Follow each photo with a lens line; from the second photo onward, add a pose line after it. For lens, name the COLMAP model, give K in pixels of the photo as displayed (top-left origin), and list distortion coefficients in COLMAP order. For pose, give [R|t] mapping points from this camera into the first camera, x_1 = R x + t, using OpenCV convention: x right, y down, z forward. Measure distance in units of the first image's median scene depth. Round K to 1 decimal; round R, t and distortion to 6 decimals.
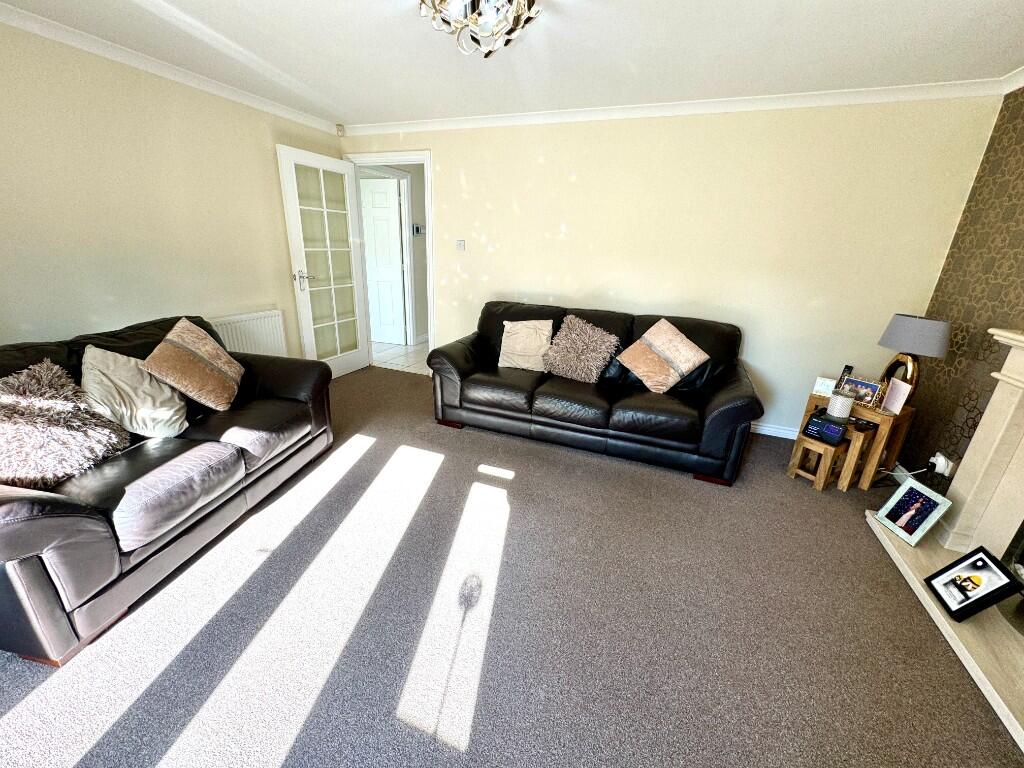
lens RADIAL K [[409.4, 0, 512.5], [0, 409.4, 385.7], [0, 0, 1]] dist [0.002810, 0.000286]
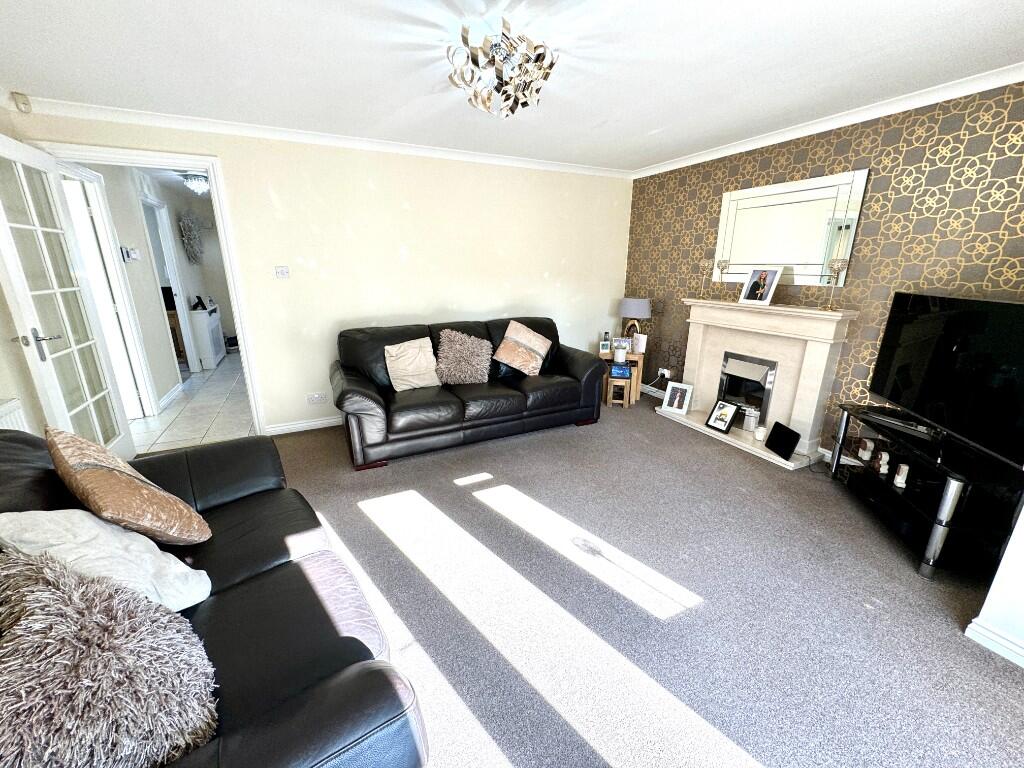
lens RADIAL K [[409.4, 0, 510.1], [0, 409.4, 386.1], [0, 0, 1]] dist [0.002810, 0.000286]
pose [[0.675750, -0.249344, 0.693678, -0.615322], [0.268479, 0.959667, 0.083414, -0.080707], [-0.686499, 0.129871, 0.715439, 0.127672]]
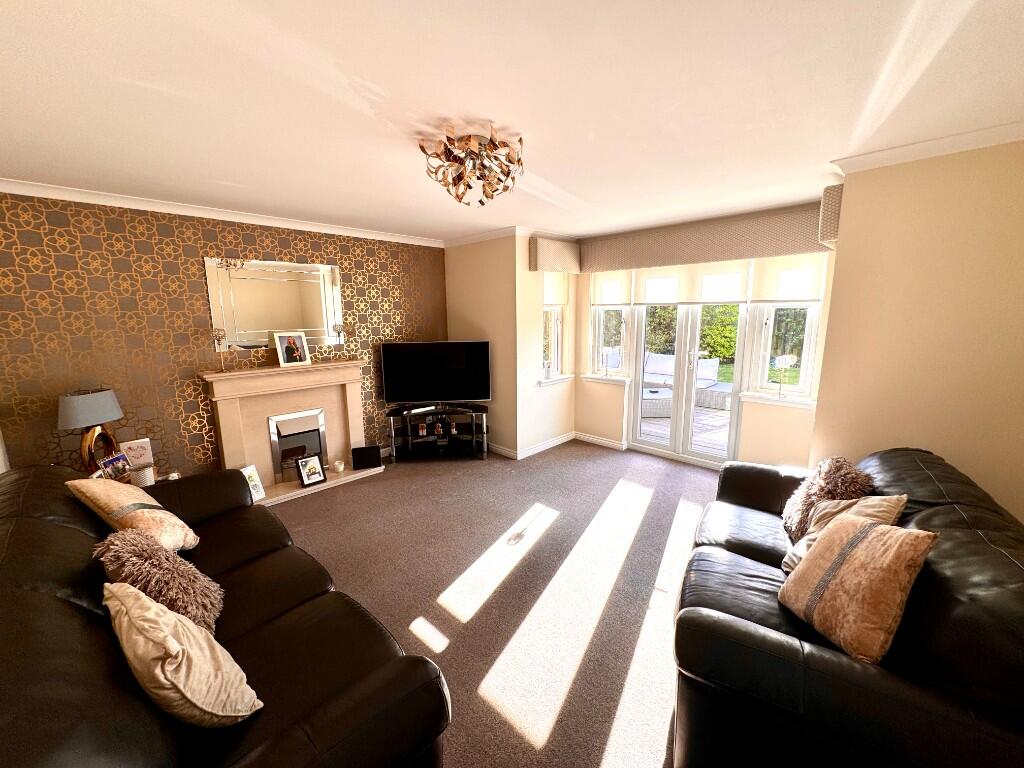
lens RADIAL K [[409.4, 0, 515.8], [0, 409.4, 386.5], [0, 0, 1]] dist [0.002810, 0.000286]
pose [[-0.923658, -0.103133, 0.369080, -0.402800], [0.096836, 0.869037, 0.485179, -0.517241], [-0.370781, 0.483879, -0.792705, 1.239895]]
